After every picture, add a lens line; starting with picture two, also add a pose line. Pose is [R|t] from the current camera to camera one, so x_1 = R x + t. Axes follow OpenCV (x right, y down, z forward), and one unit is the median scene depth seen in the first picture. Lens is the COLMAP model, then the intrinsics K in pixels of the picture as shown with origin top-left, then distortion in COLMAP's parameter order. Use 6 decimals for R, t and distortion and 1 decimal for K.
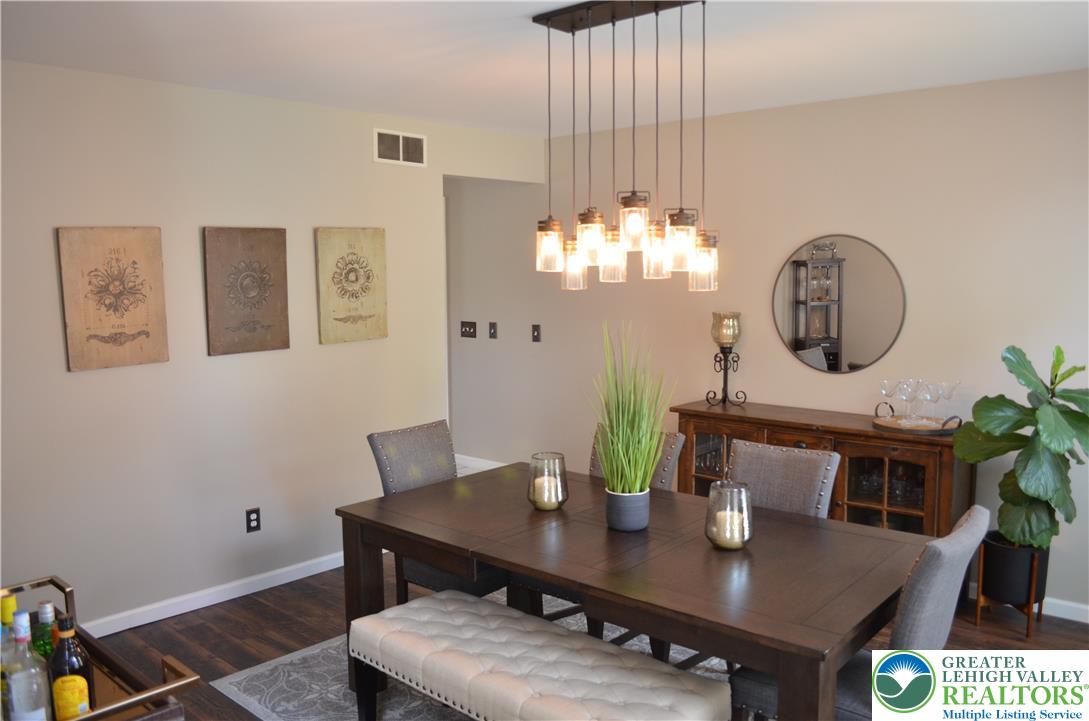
lens RADIAL K [[856.3, 0, 552.0], [0, 856.3, 363.1], [0, 0, 1]] dist [-0.078108, 0.008305]
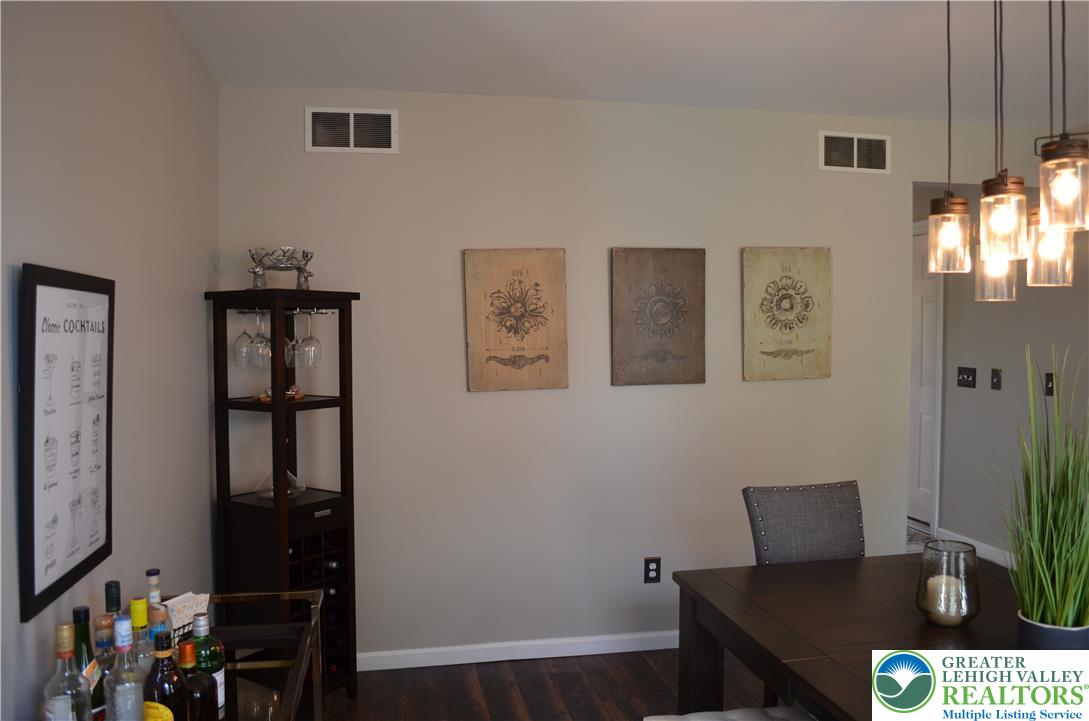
lens RADIAL K [[856.3, 0, 552.0], [0, 856.3, 363.1], [0, 0, 1]] dist [-0.078108, 0.008305]
pose [[0.797697, 0.030881, -0.602268, 0.109094], [-0.068117, 0.996911, -0.039105, 0.008279], [0.599199, 0.072218, 0.797336, 0.205705]]
